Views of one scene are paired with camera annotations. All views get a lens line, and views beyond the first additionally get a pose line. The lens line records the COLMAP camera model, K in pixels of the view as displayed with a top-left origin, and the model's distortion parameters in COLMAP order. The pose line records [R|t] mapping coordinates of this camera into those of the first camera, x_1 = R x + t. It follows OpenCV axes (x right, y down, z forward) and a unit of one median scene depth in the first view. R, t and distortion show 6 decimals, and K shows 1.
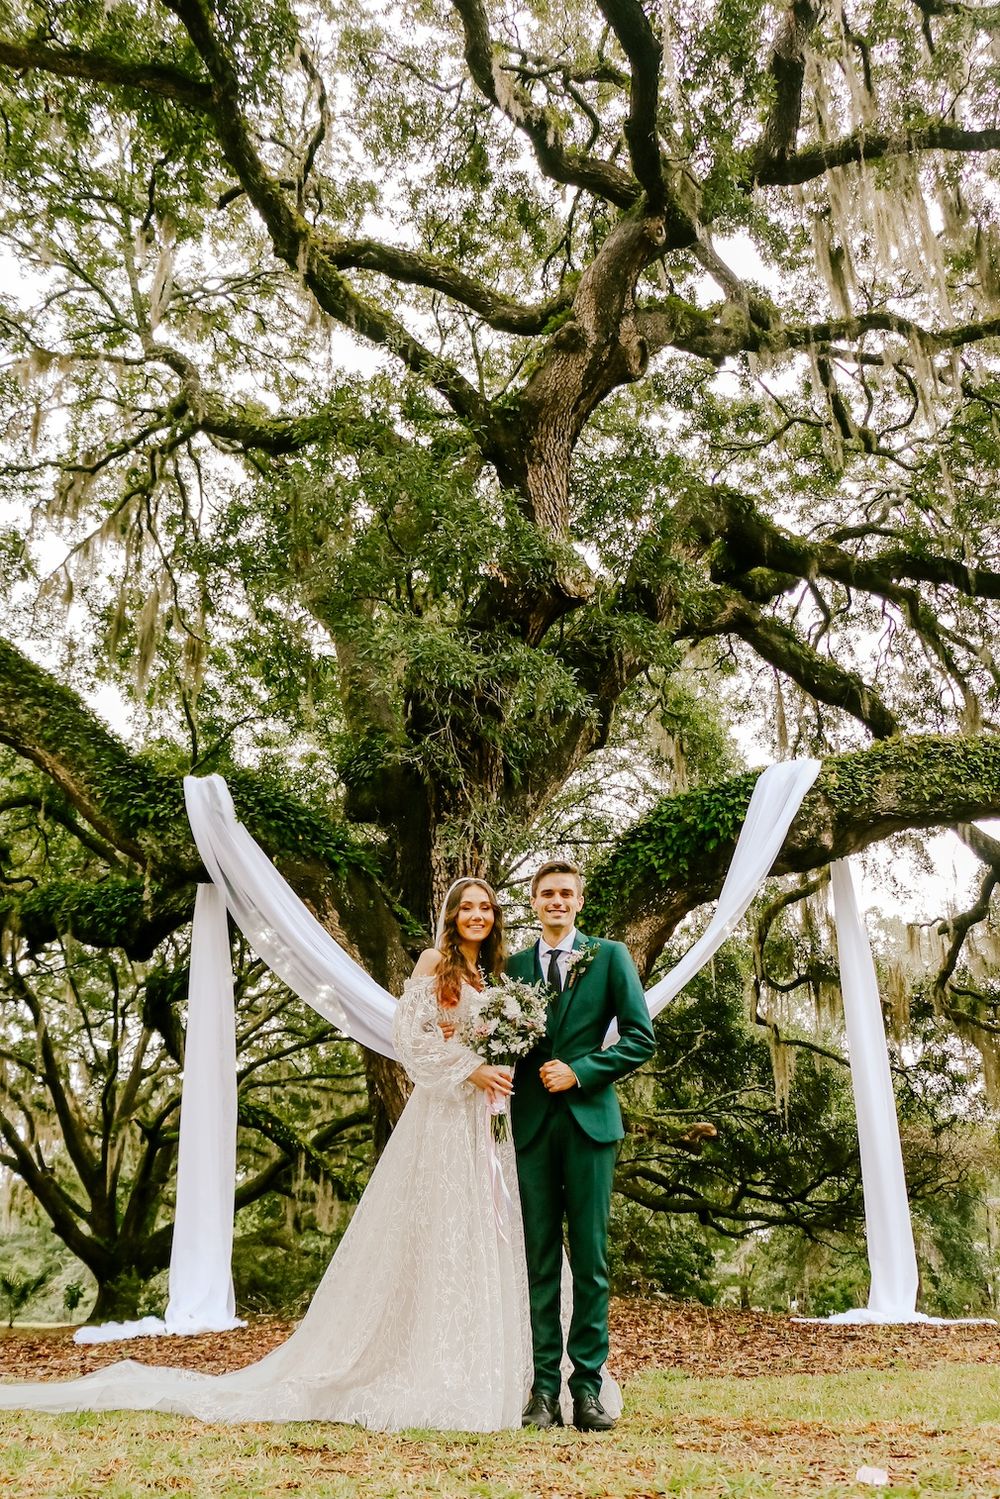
lens RADIAL K [[1358.9, 0, 517.7], [0, 1358.9, 828.5], [0, 0, 1]] dist [-0.188046, 0.114735]
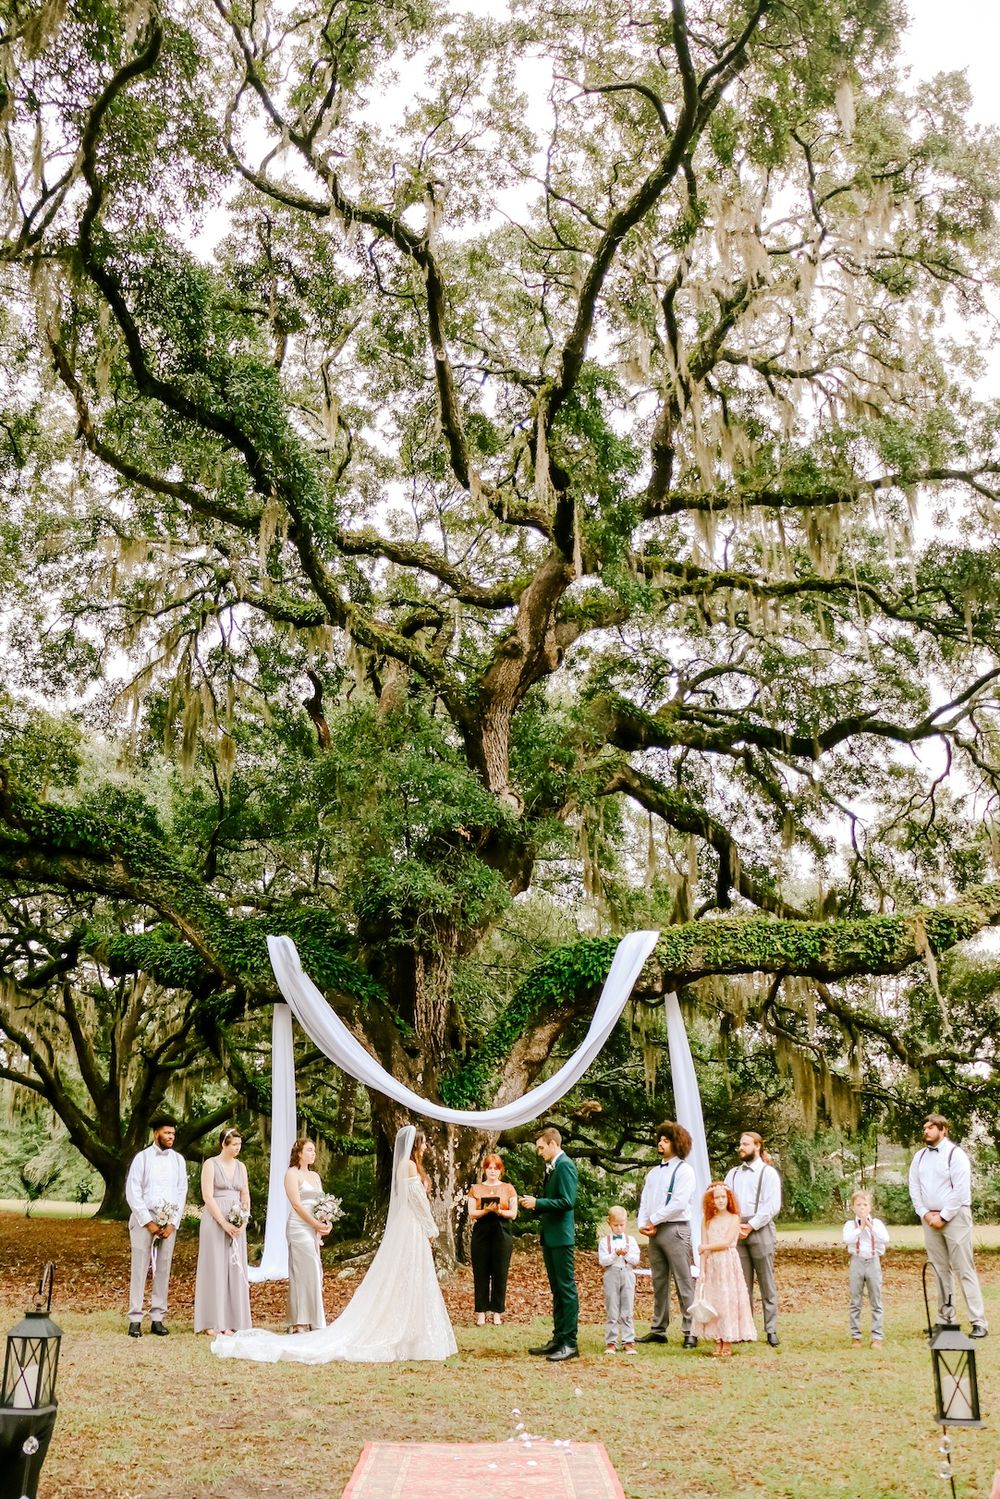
lens RADIAL K [[1283.0, 0, 500.0], [0, 1283.0, 749.5], [0, 0, 1]] dist [-0.187957, 0.163055]
pose [[0.998879, 0.027610, 0.038444, -0.031857], [-0.028335, 0.999429, 0.018425, -0.297028], [-0.037914, -0.019494, 0.999091, -0.533047]]
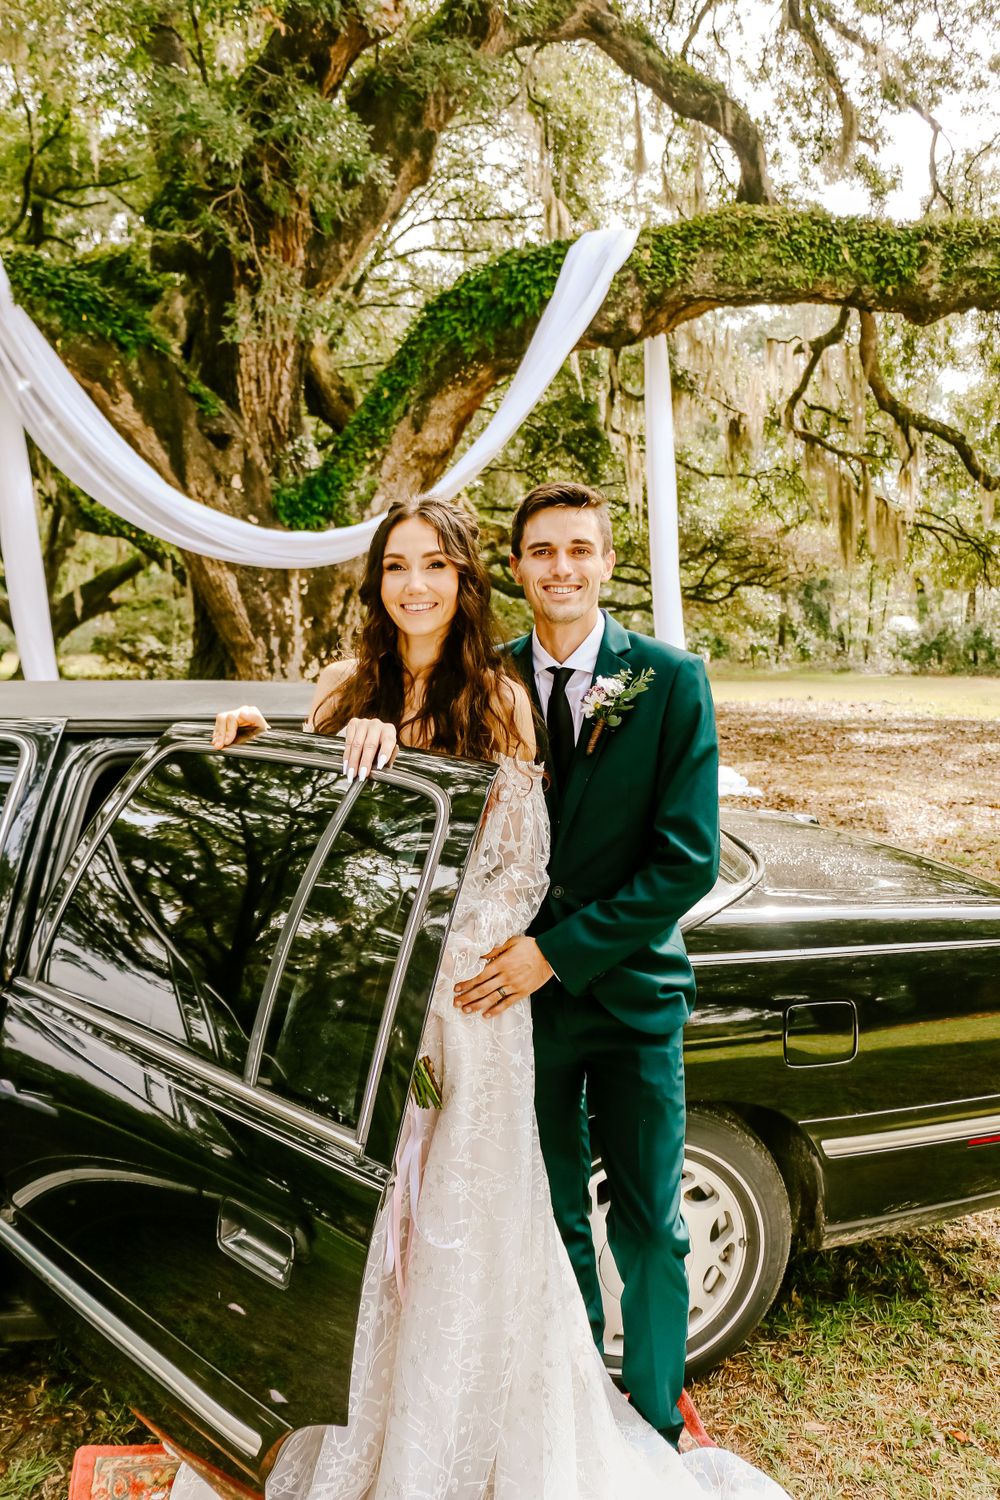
lens RADIAL K [[1283.9, 0, 500.0], [0, 1283.9, 750.0], [0, 0, 1]] dist [-0.187957, 0.163055]
pose [[0.998846, 0.000079, 0.048027, 0.087498], [-0.021120, 0.898833, 0.437783, -0.104392], [-0.043133, -0.438292, 0.897797, 0.062539]]
